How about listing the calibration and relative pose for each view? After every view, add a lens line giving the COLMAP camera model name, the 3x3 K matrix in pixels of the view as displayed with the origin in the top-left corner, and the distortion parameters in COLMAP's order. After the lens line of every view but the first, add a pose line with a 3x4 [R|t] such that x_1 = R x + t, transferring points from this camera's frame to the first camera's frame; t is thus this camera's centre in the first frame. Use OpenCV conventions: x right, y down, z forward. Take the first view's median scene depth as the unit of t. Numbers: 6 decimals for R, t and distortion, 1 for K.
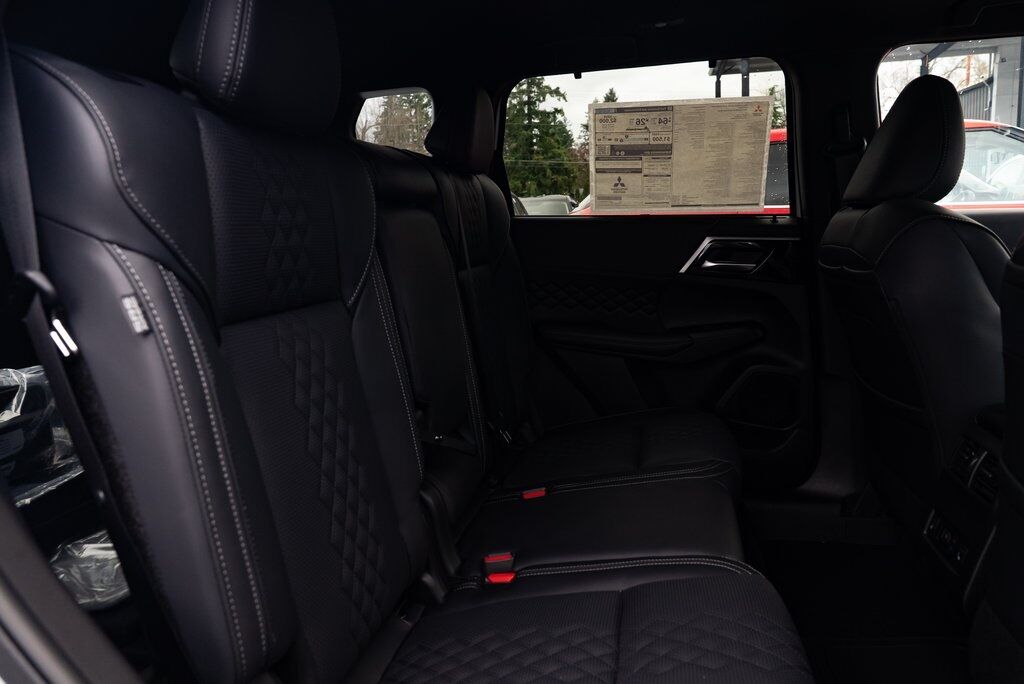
lens RADIAL K [[706.5, 0, 511.8], [0, 706.5, 340.8], [0, 0, 1]] dist [-0.030421, 0.020835]
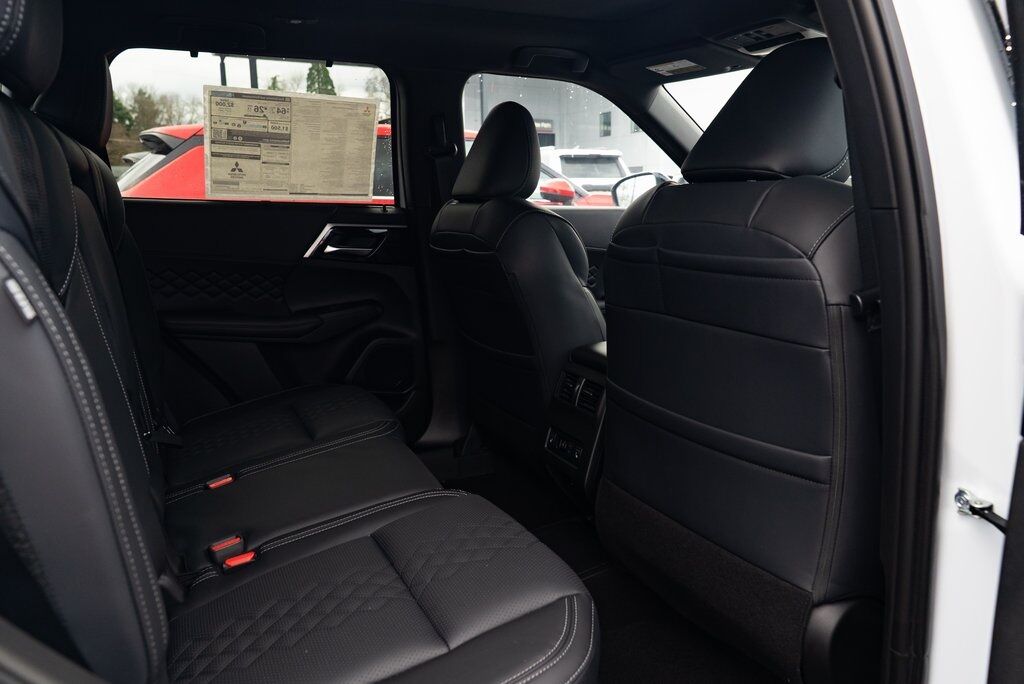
lens RADIAL K [[706.5, 0, 512.6], [0, 706.5, 340.3], [0, 0, 1]] dist [-0.030421, 0.020835]
pose [[0.785138, -0.082651, 0.613781, -0.177537], [0.072906, 0.996499, 0.040927, 0.006822], [-0.615015, 0.012615, 0.788415, -0.021417]]
